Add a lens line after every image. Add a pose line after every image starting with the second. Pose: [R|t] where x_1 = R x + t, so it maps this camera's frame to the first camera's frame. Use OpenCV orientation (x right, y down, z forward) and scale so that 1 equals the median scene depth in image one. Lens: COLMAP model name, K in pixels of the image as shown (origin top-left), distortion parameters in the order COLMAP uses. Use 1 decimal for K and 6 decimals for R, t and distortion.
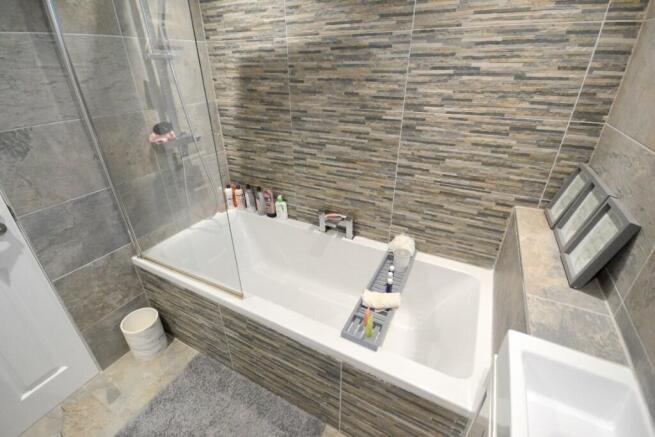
lens RADIAL K [[292.5, 0, 325.5], [0, 292.5, 220.0], [0, 0, 1]] dist [-0.004977, -0.004034]
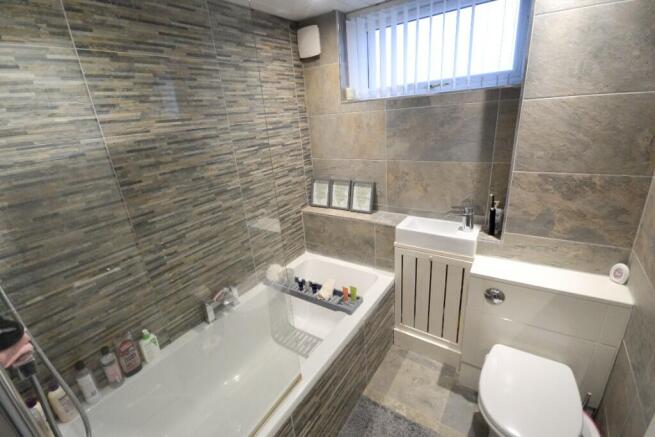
lens RADIAL K [[292.5, 0, 328.0], [0, 292.5, 217.5], [0, 0, 1]] dist [-0.004977, -0.004034]
pose [[0.103595, -0.337462, 0.935622, -0.942181], [0.537134, 0.810697, 0.232931, -0.319272], [-0.837111, 0.478424, 0.265246, 0.395766]]
